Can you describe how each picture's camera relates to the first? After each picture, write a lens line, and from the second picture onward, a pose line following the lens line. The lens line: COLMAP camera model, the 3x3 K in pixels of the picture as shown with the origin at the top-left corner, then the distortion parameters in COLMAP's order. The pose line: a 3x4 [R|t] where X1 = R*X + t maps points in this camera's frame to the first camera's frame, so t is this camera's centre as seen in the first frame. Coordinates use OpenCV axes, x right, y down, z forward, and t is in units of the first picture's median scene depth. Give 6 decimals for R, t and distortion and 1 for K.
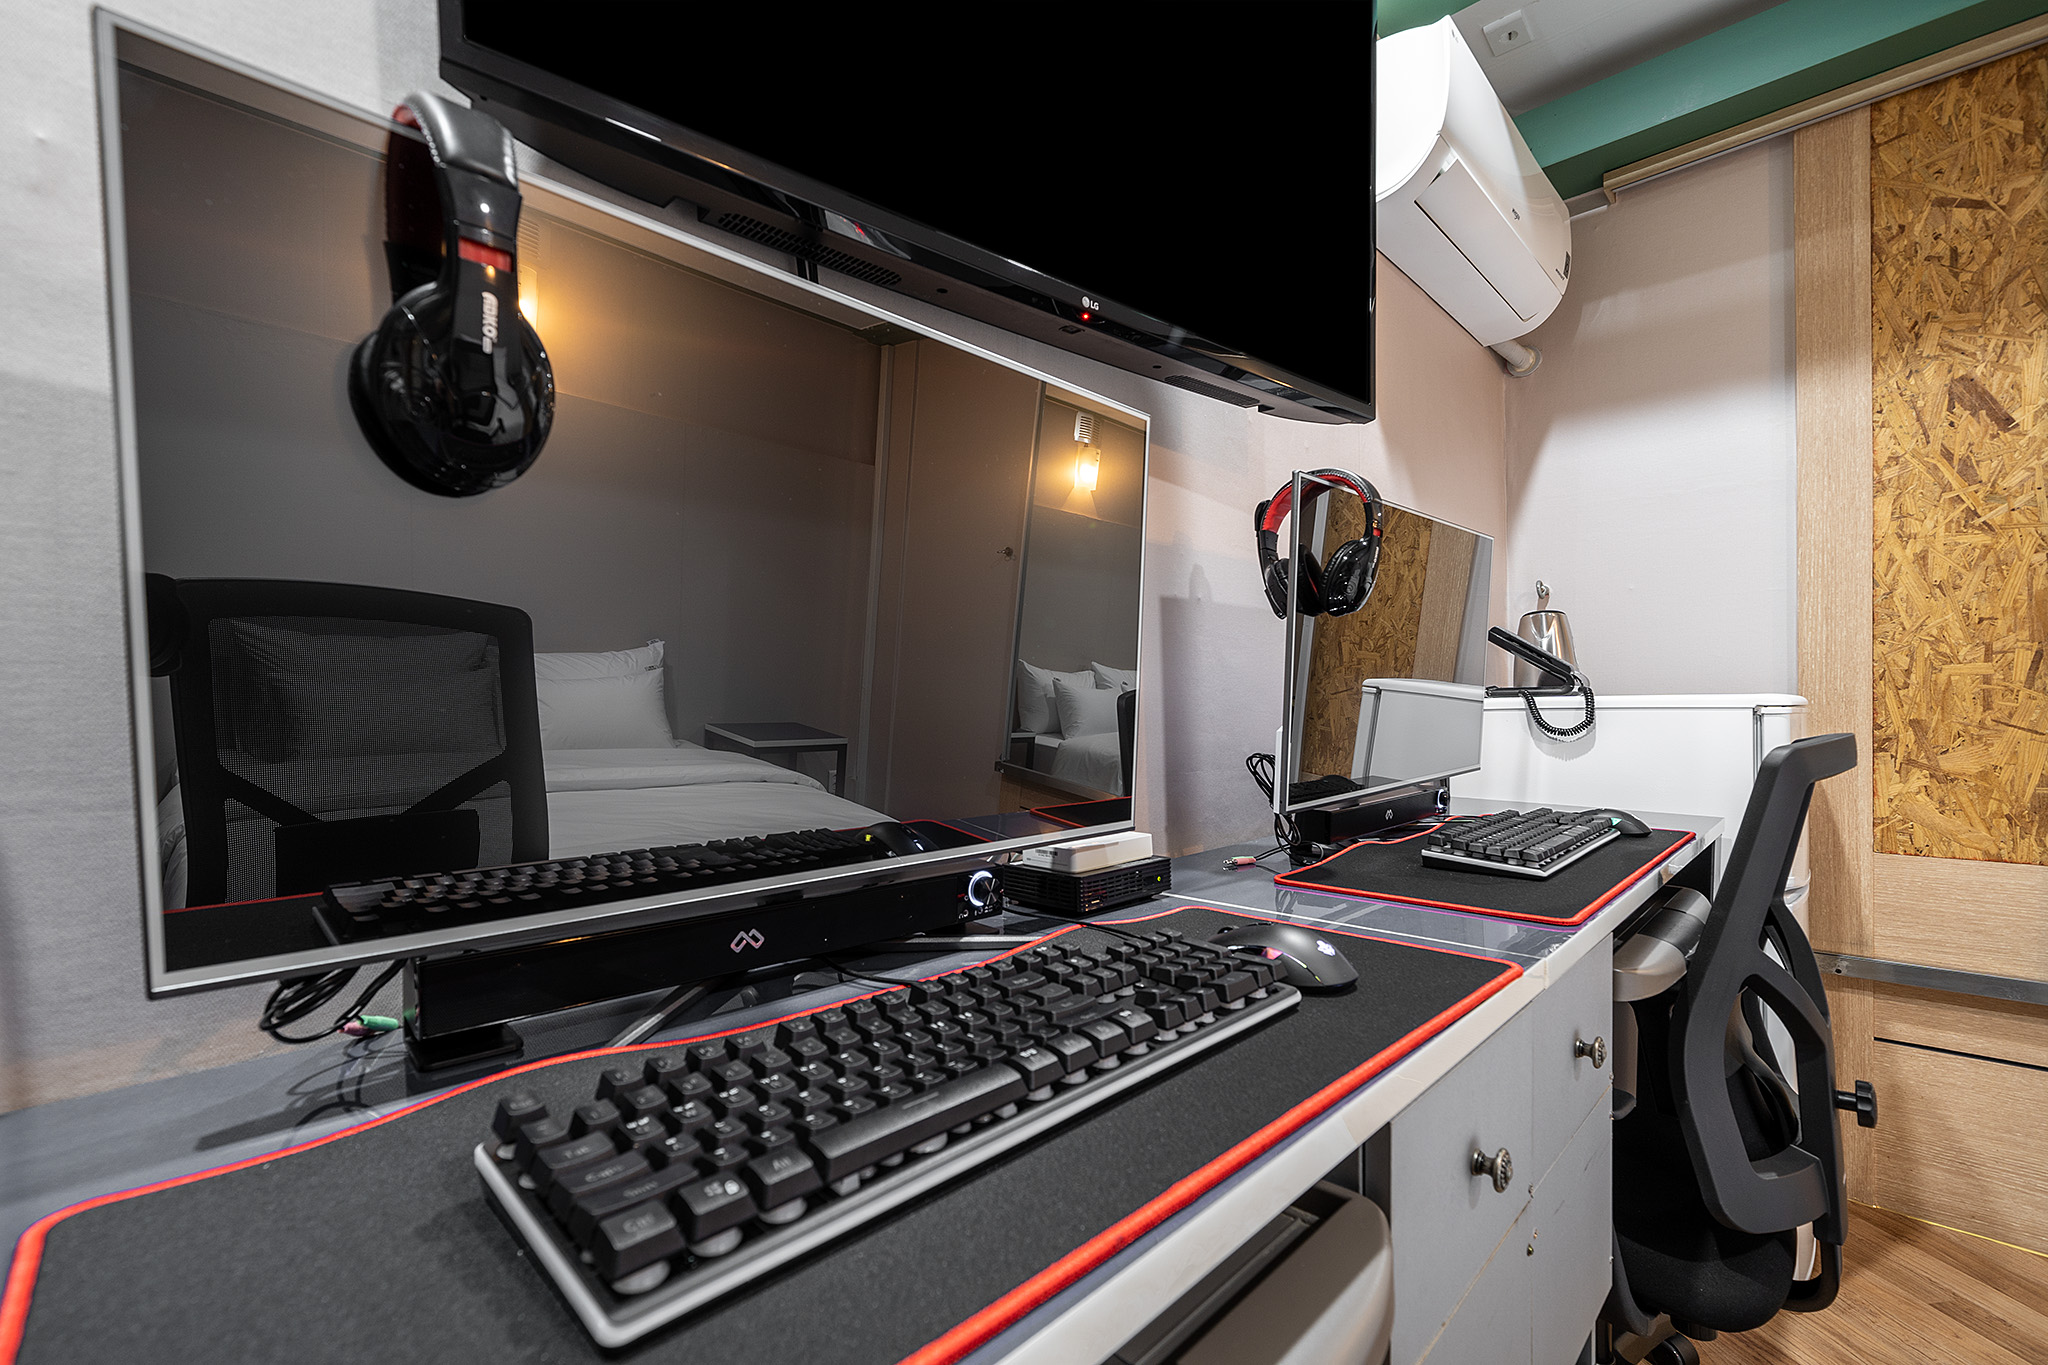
lens RADIAL K [[882.5, 0, 986.6], [0, 882.5, 724.7], [0, 0, 1]] dist [-0.001210, -0.000348]
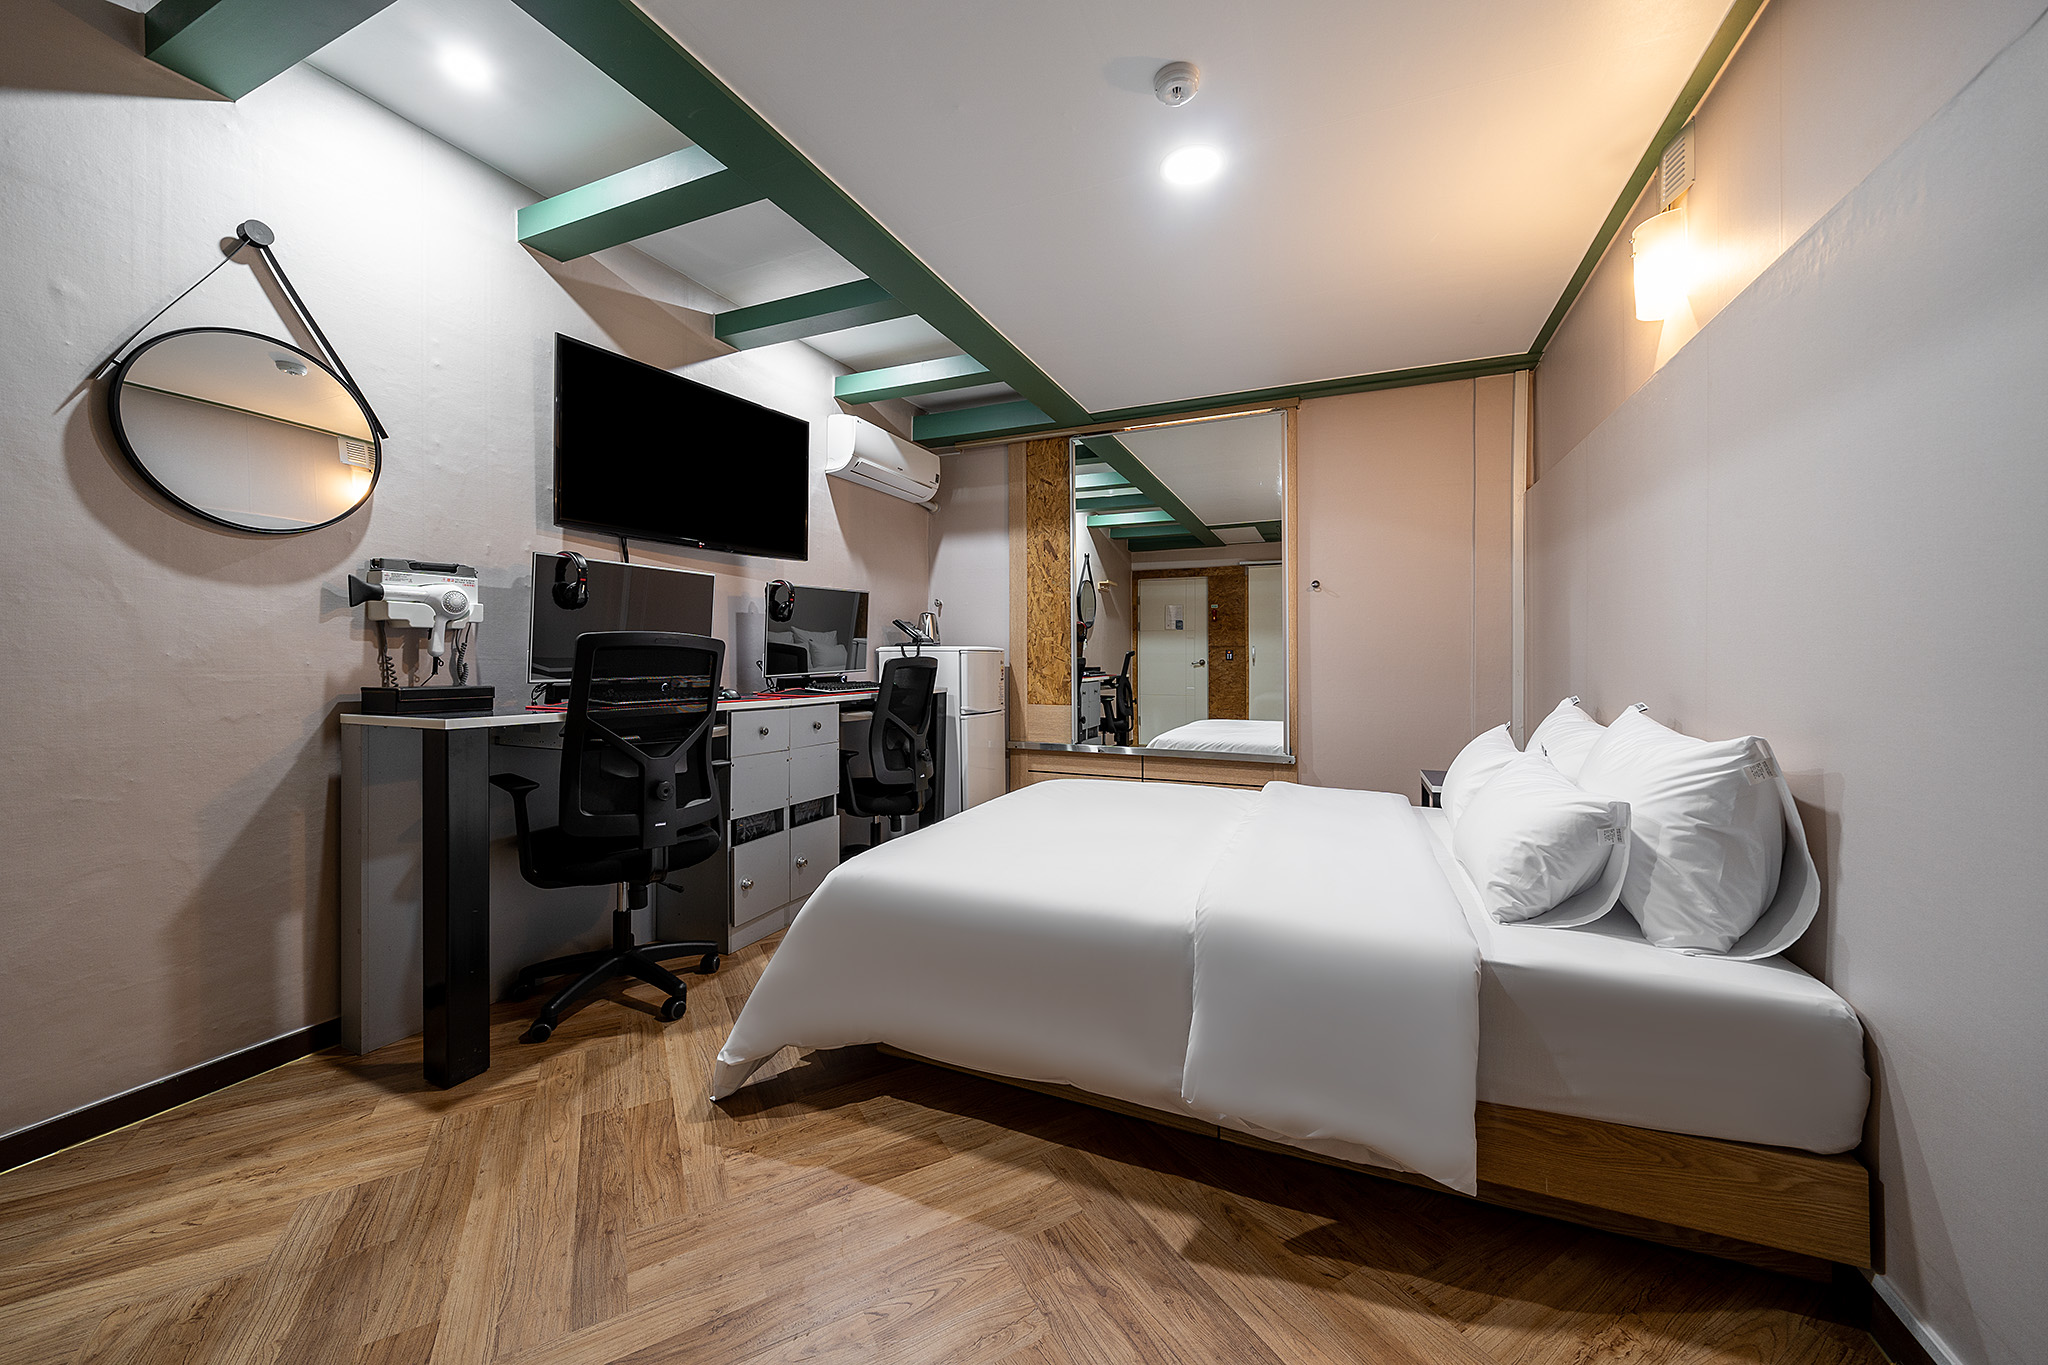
lens RADIAL K [[744.8, 0, 1026.3], [0, 744.8, 647.3], [0, 0, 1]] dist [-0.004119, 0.000184]
pose [[0.930866, 0.016891, 0.364971, 0.136866], [-0.003930, 0.999336, -0.036226, 0.052291], [-0.365340, 0.032287, 0.930314, -1.248802]]
